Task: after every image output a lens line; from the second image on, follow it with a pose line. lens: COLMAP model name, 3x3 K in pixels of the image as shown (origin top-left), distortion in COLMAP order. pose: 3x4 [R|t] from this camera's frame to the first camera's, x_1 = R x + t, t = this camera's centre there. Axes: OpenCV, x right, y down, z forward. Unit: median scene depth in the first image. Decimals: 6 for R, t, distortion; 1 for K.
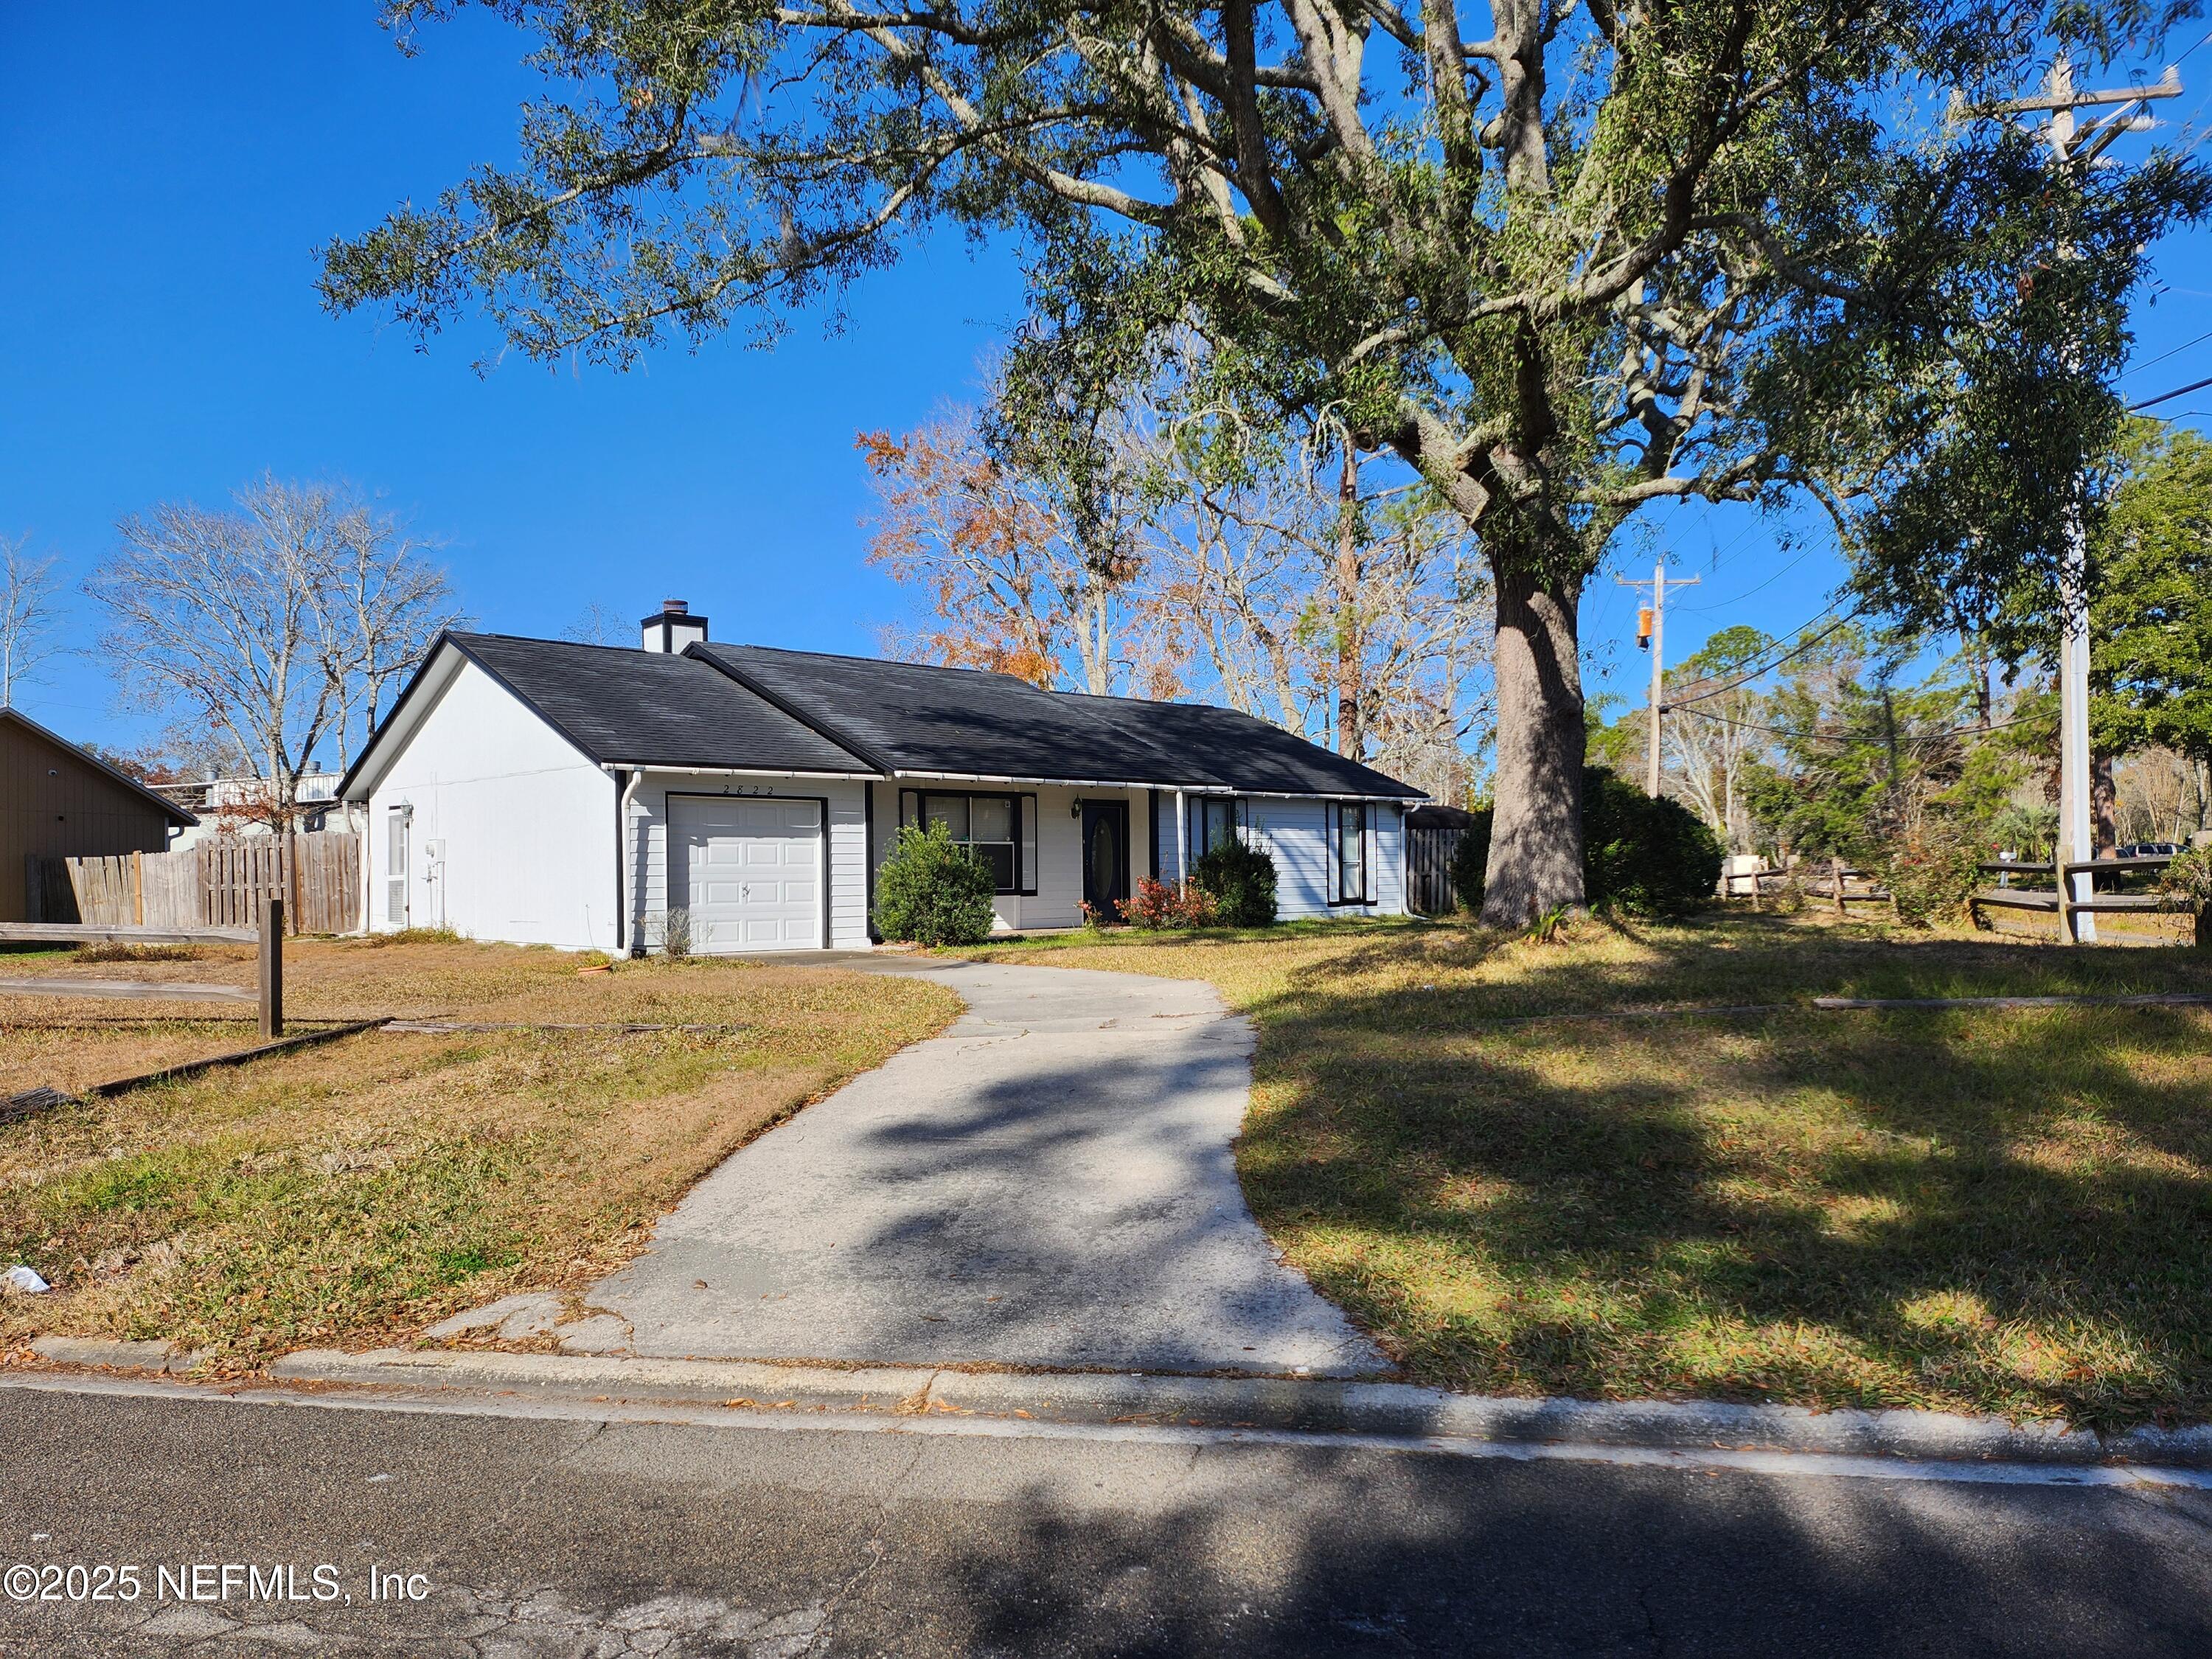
lens RADIAL K [[1513.6, 0, 1106.0], [0, 1513.6, 829.5], [0, 0, 1]] dist [0.097450, -0.111089]
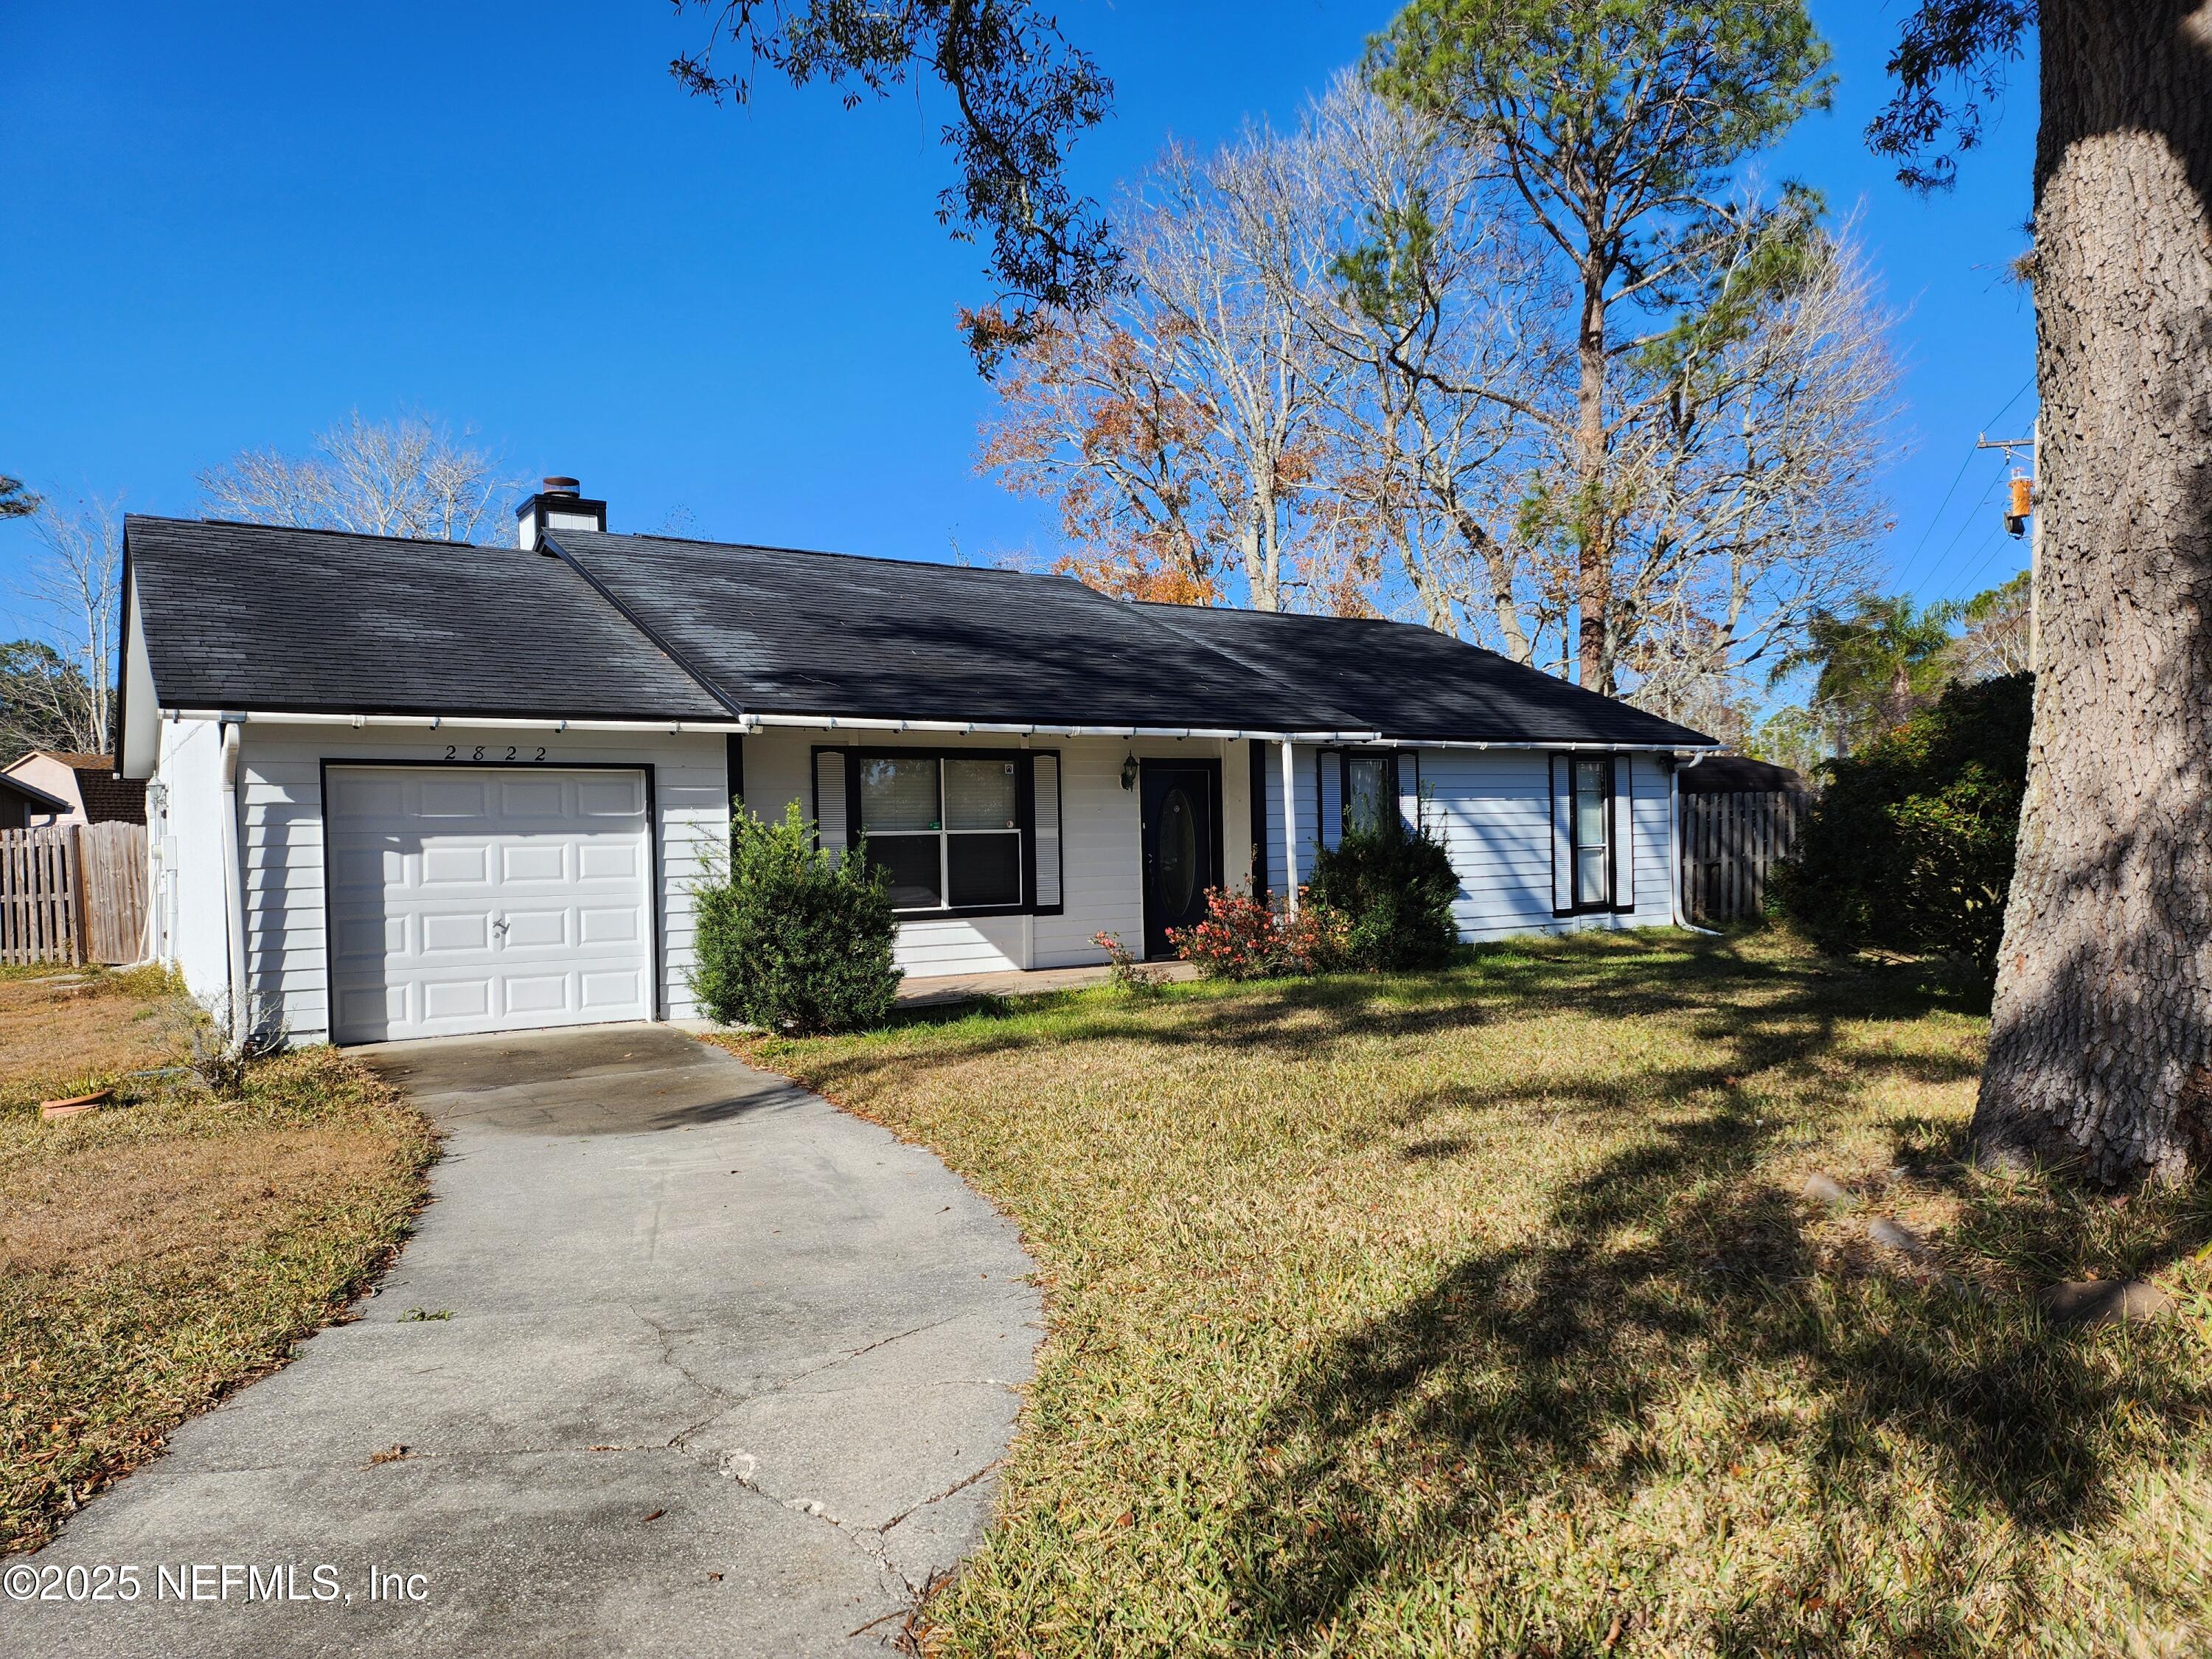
lens RADIAL K [[1513.6, 0, 1106.0], [0, 1513.6, 829.5], [0, 0, 1]] dist [0.097450, -0.111089]
pose [[0.987738, -0.011627, -0.155684, 0.063964], [0.015835, 0.999541, 0.025817, -0.006533], [0.155312, -0.027965, 0.987469, 0.354929]]
